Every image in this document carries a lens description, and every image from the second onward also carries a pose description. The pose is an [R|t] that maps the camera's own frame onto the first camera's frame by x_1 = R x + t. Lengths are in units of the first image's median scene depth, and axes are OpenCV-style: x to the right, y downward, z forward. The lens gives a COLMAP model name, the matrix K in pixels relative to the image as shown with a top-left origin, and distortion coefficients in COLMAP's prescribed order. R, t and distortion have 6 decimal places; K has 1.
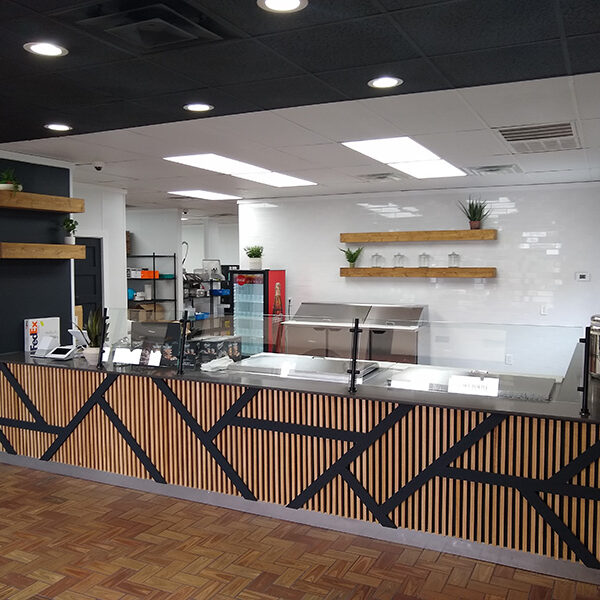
lens RADIAL K [[627.3, 0, 300.4], [0, 627.3, 311.4], [0, 0, 1]] dist [-0.002121, 0.005626]
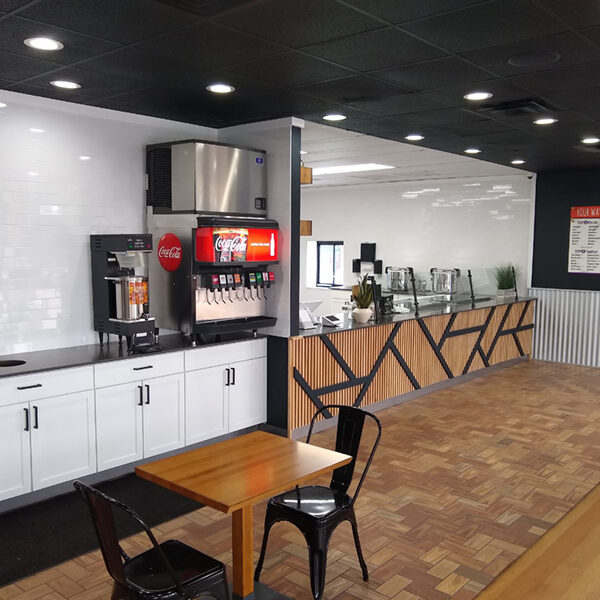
lens RADIAL K [[627.3, 0, 300.4], [0, 627.3, 311.4], [0, 0, 1]] dist [-0.002121, 0.005626]
pose [[0.257995, -0.105335, 0.960387, -1.827080], [0.059746, 0.993876, 0.092958, -0.071136], [-0.964297, 0.033396, 0.262708, 0.934121]]
